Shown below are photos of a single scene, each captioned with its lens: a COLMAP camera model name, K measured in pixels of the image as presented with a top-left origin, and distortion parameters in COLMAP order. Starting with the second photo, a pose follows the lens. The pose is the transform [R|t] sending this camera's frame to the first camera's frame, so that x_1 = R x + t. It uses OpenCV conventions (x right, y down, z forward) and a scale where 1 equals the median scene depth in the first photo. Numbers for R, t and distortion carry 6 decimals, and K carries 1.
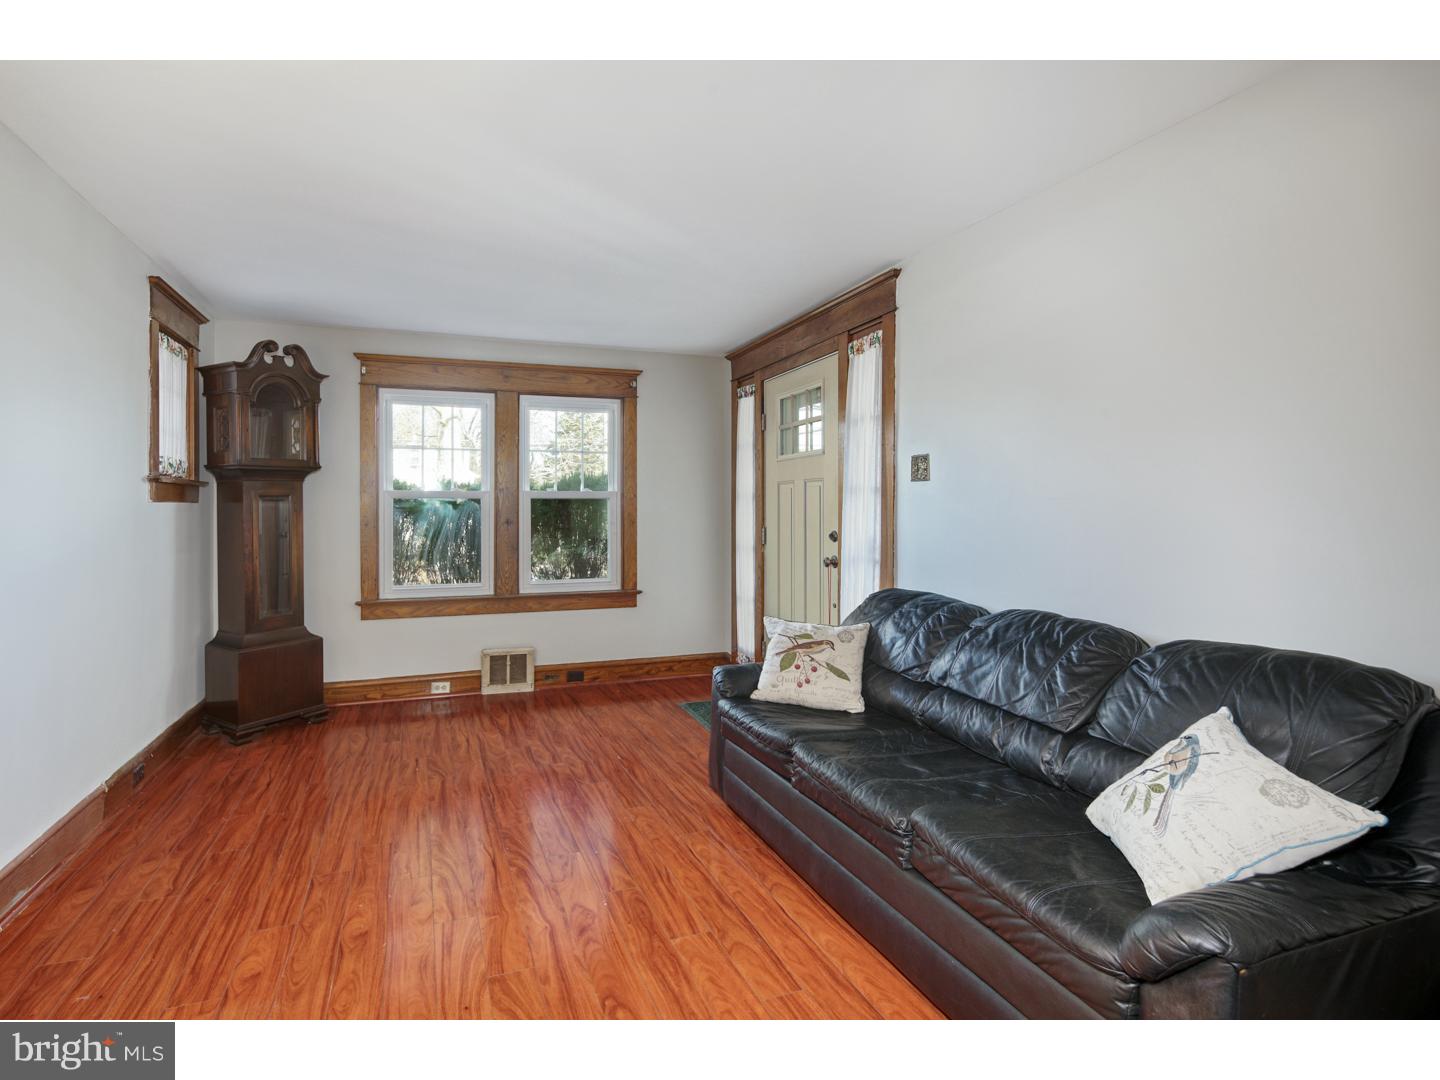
lens RADIAL K [[717.2, 0, 674.0], [0, 717.2, 509.1], [0, 0, 1]] dist [0.013827, -0.004716]
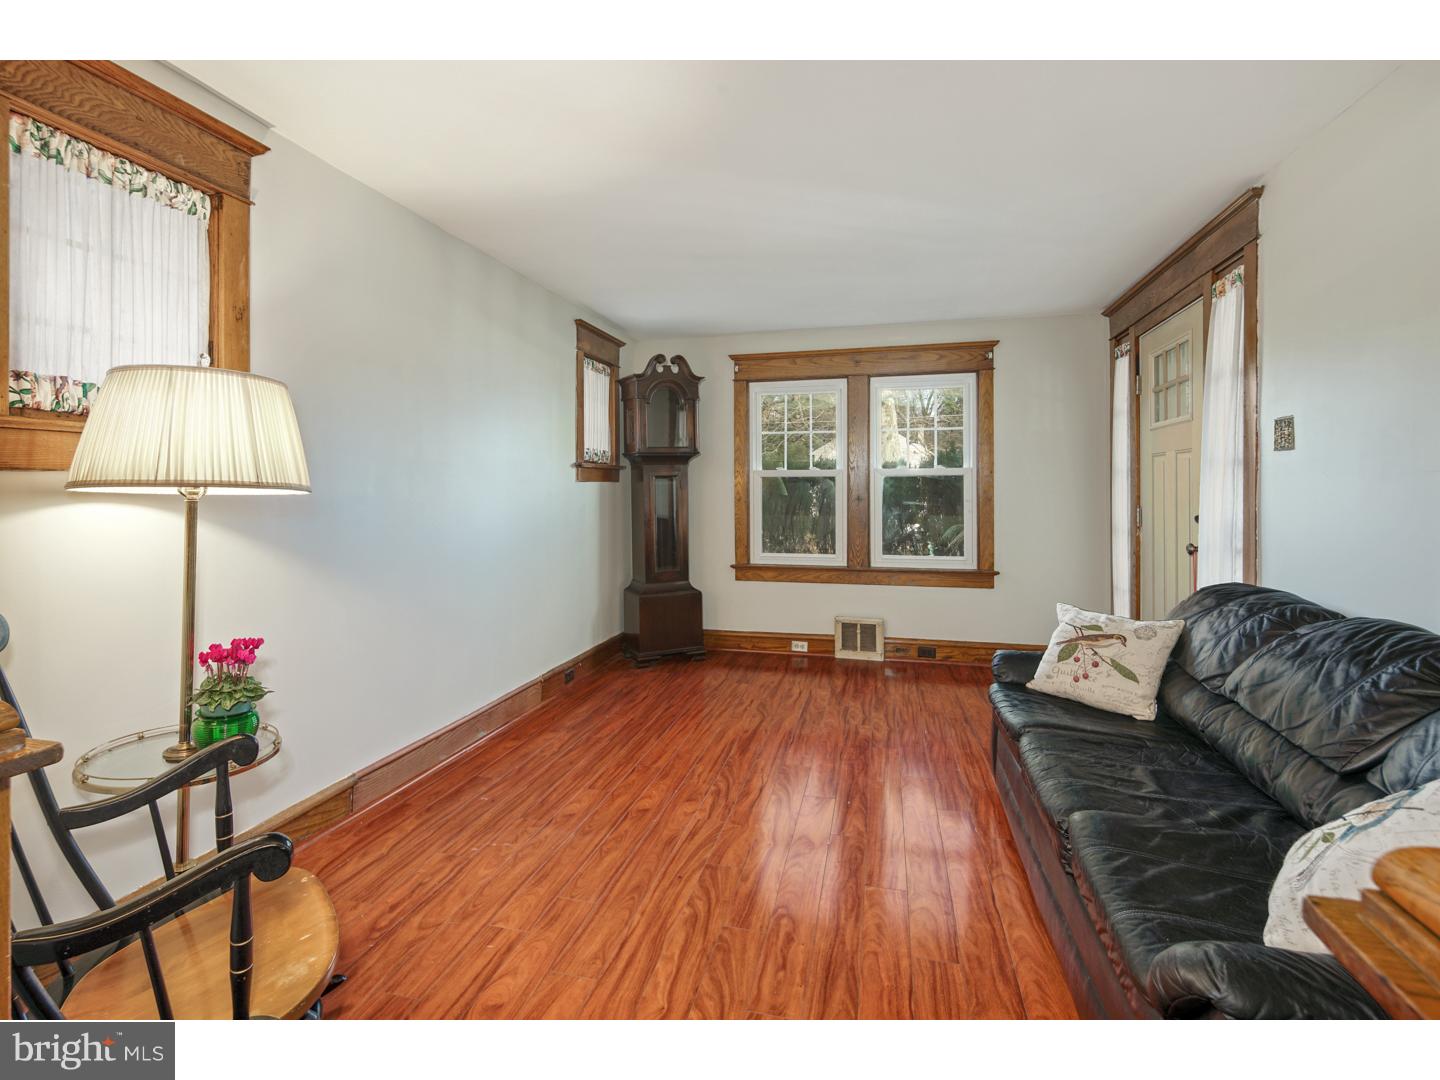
lens RADIAL K [[717.2, 0, 701.6], [0, 717.2, 490.8], [0, 0, 1]] dist [0.013827, -0.004716]
pose [[0.832037, 0.001186, -0.554719, 0.241781], [0.002421, 0.999980, 0.005769, -0.000469], [0.554715, -0.006143, 0.832018, -0.019149]]
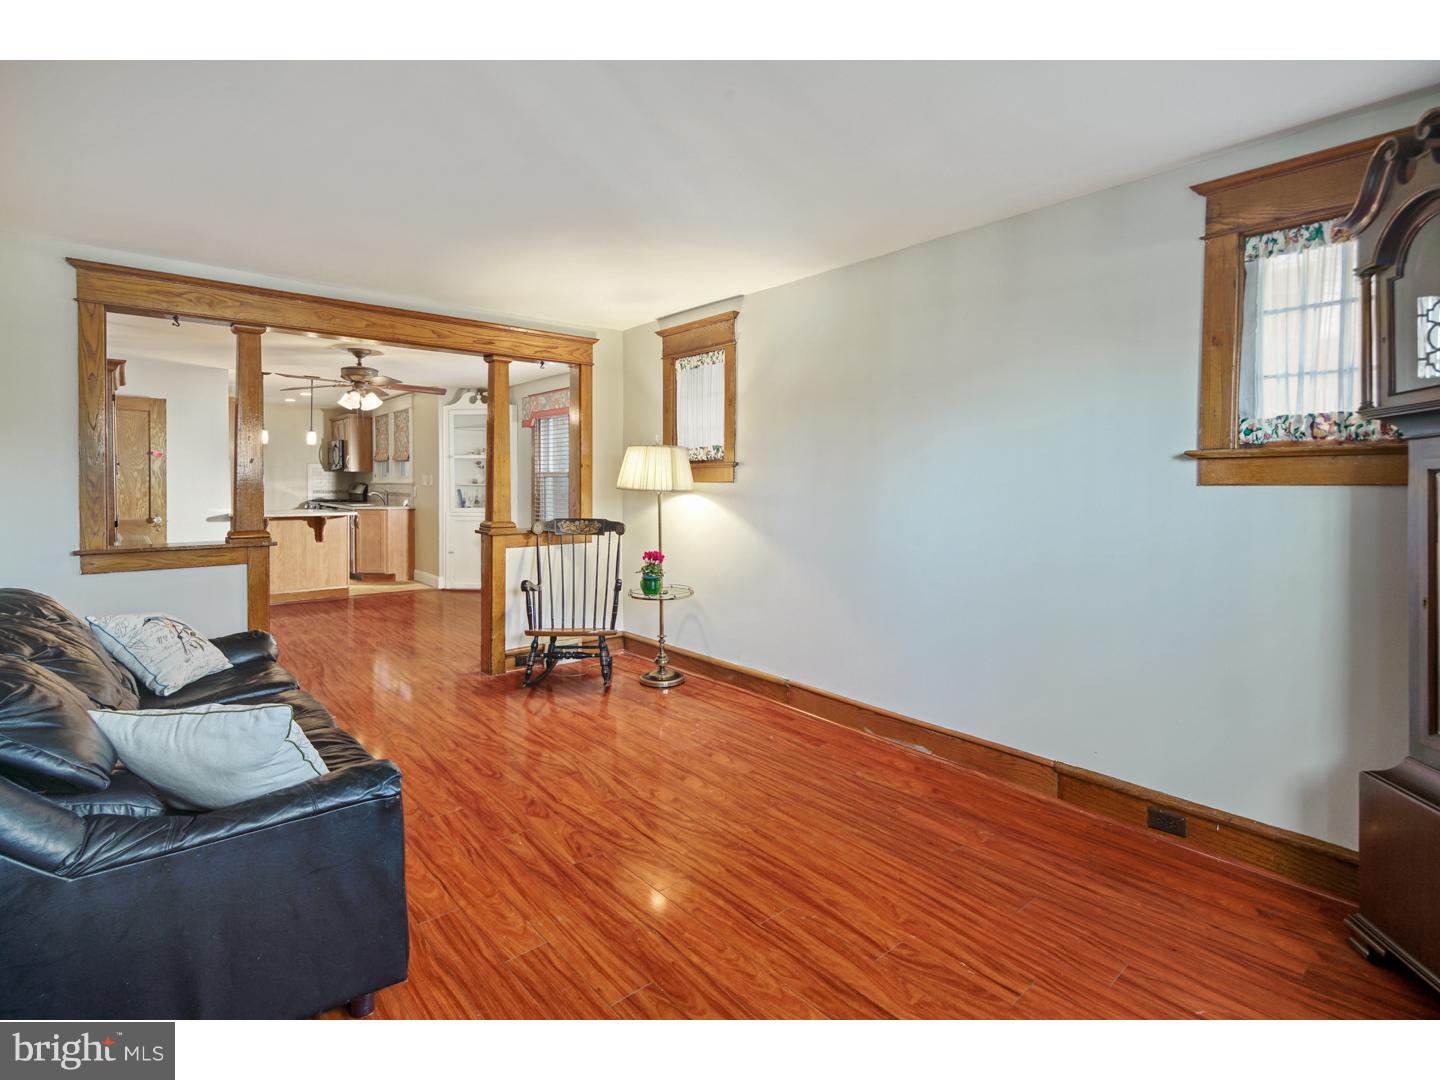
lens RADIAL K [[717.2, 0, 710.2], [0, 717.2, 489.1], [0, 0, 1]] dist [0.013827, -0.004716]
pose [[-0.934658, 0.003122, -0.355534, 0.025256], [0.000142, 0.999965, 0.008406, -0.011839], [0.355548, 0.007807, -0.934626, 1.514810]]
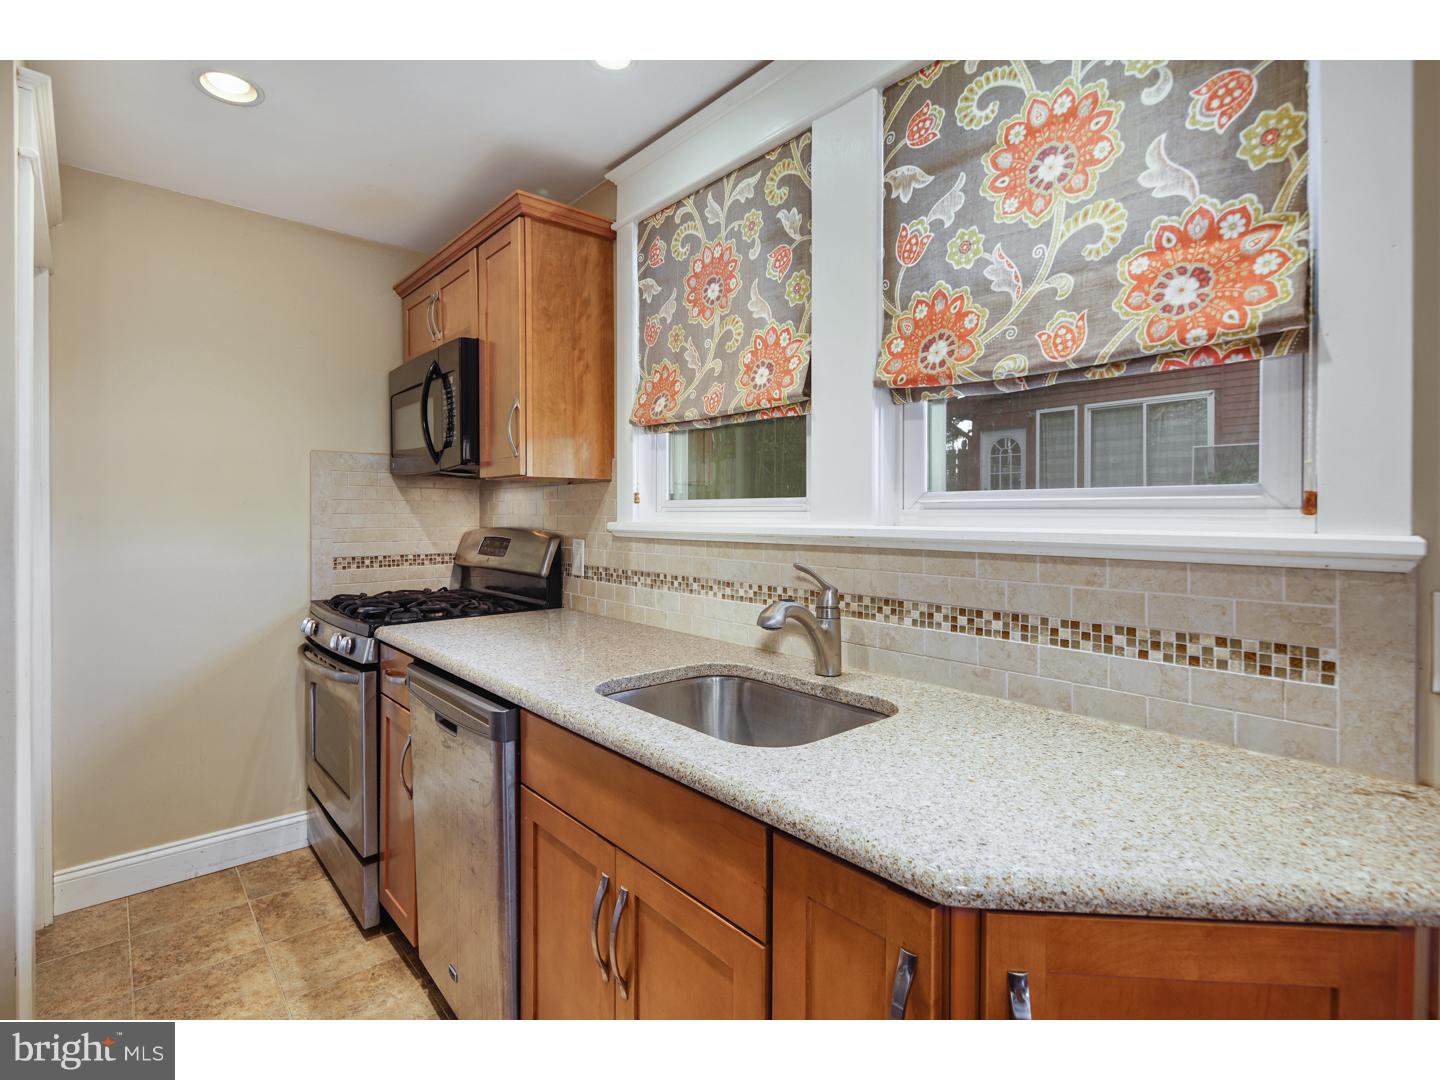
lens RADIAL K [[717.2, 0, 693.2], [0, 717.2, 522.3], [0, 0, 1]] dist [0.013827, -0.004716]
pose [[-0.934393, 0.005066, -0.356207, 0.448563], [0.002345, 0.999965, 0.008070, -0.027239], [0.356235, 0.006706, -0.934372, -1.226708]]
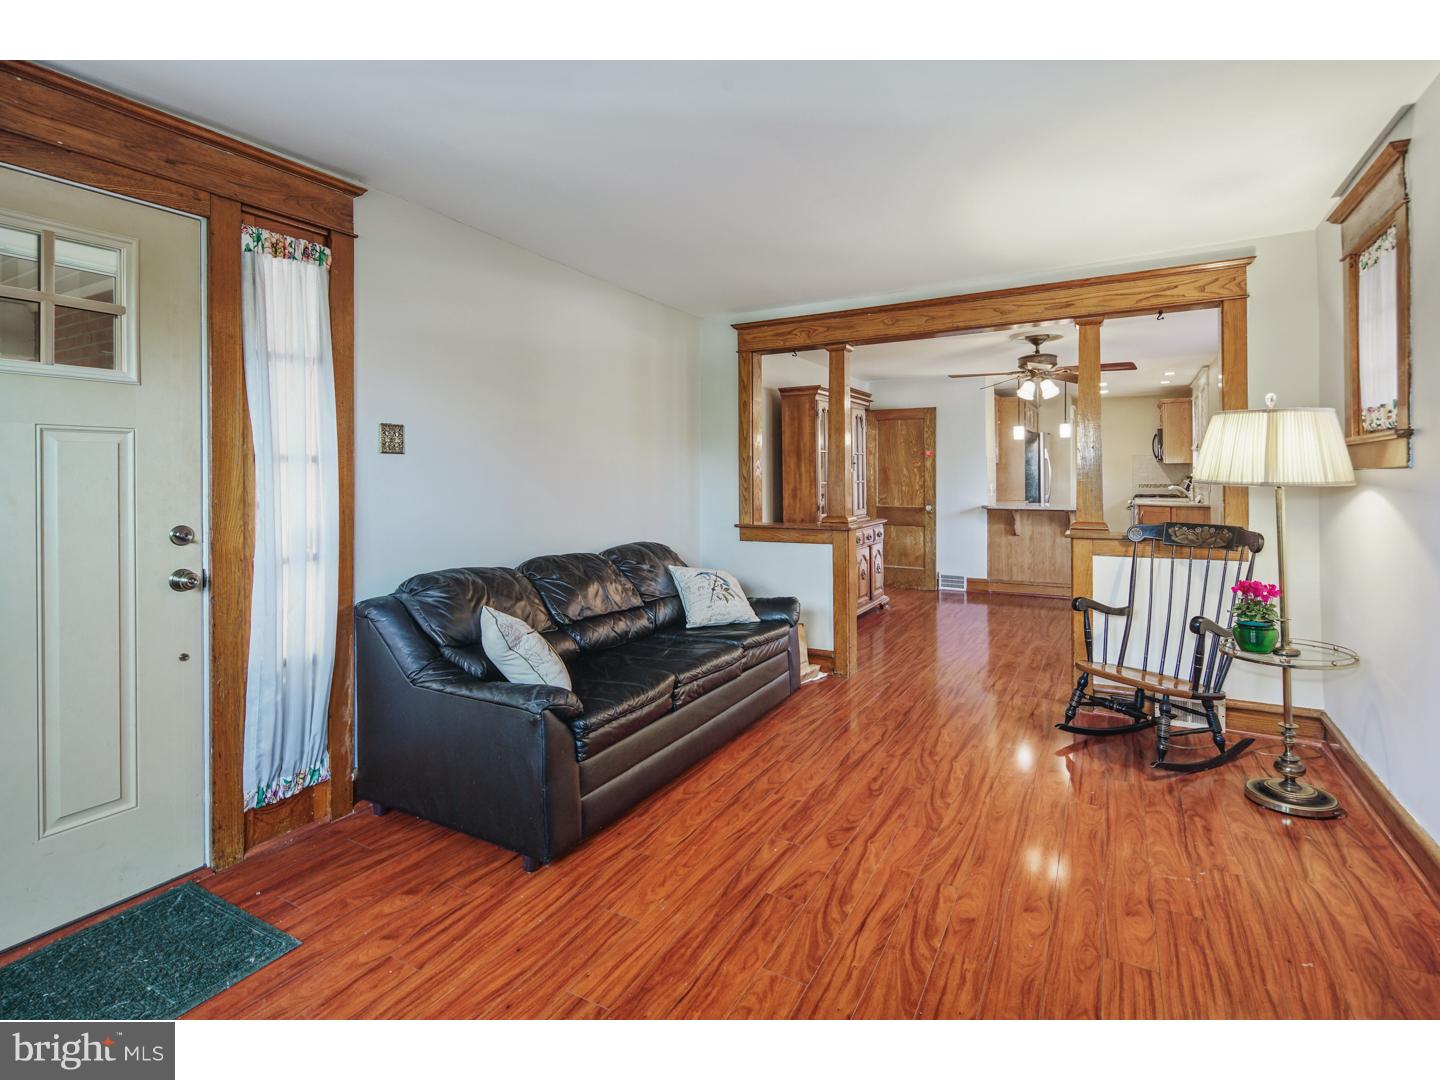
lens RADIAL K [[717.2, 0, 686.8], [0, 717.2, 478.2], [0, 0, 1]] dist [0.013827, -0.004716]
pose [[-0.641311, 0.005904, 0.767258, -0.567809], [0.005103, 0.999981, -0.003429, -0.005759], [-0.767264, 0.001716, -0.641329, 1.268217]]
